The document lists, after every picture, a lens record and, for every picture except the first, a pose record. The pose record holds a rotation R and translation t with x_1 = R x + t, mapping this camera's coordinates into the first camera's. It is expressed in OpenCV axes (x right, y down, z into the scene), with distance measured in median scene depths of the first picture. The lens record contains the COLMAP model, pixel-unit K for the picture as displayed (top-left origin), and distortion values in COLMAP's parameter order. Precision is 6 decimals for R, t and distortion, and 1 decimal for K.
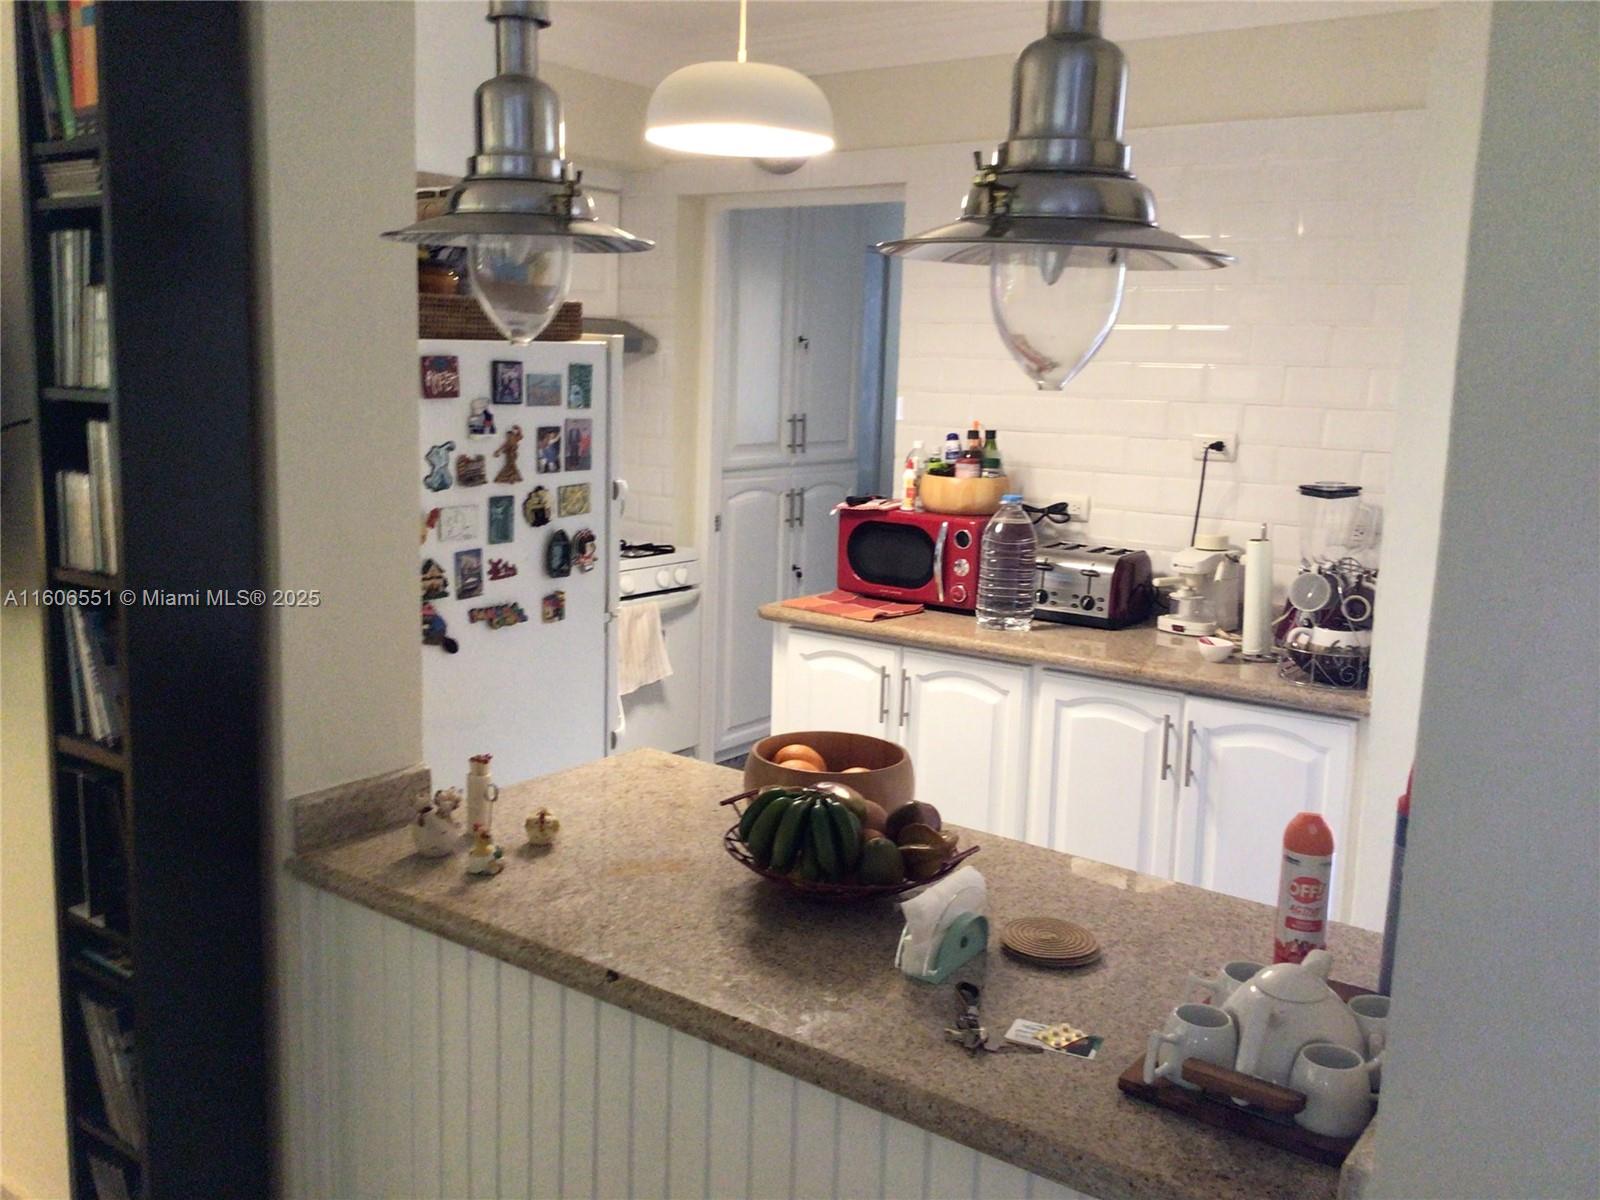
lens RADIAL K [[1434.4, 0, 799.7], [0, 1434.4, 598.2], [0, 0, 1]] dist [0.078566, -0.125367]
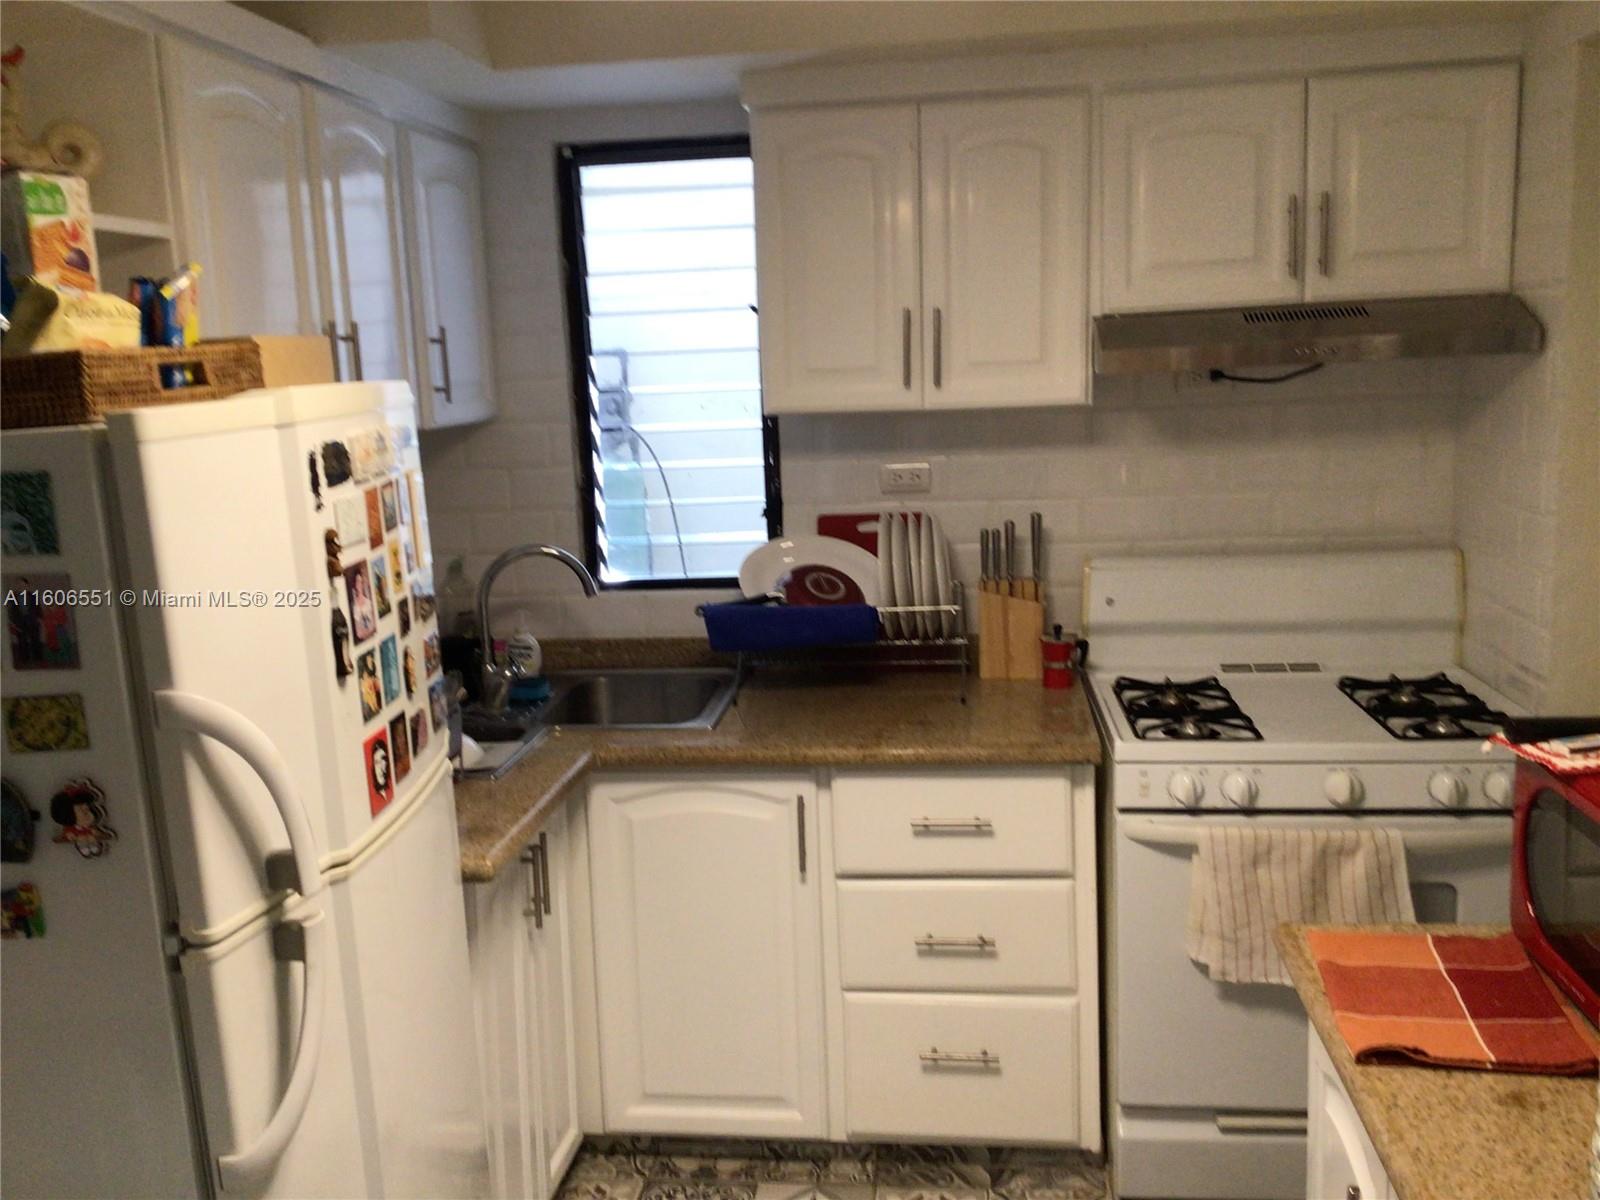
lens RADIAL K [[1434.4, 0, 800.6], [0, 1434.4, 601.0], [0, 0, 1]] dist [0.078566, -0.125367]
pose [[0.479670, 0.097070, -0.872063, 0.437561], [-0.085236, 0.994316, 0.063794, -0.169834], [0.873299, 0.043731, 0.485218, 0.970094]]
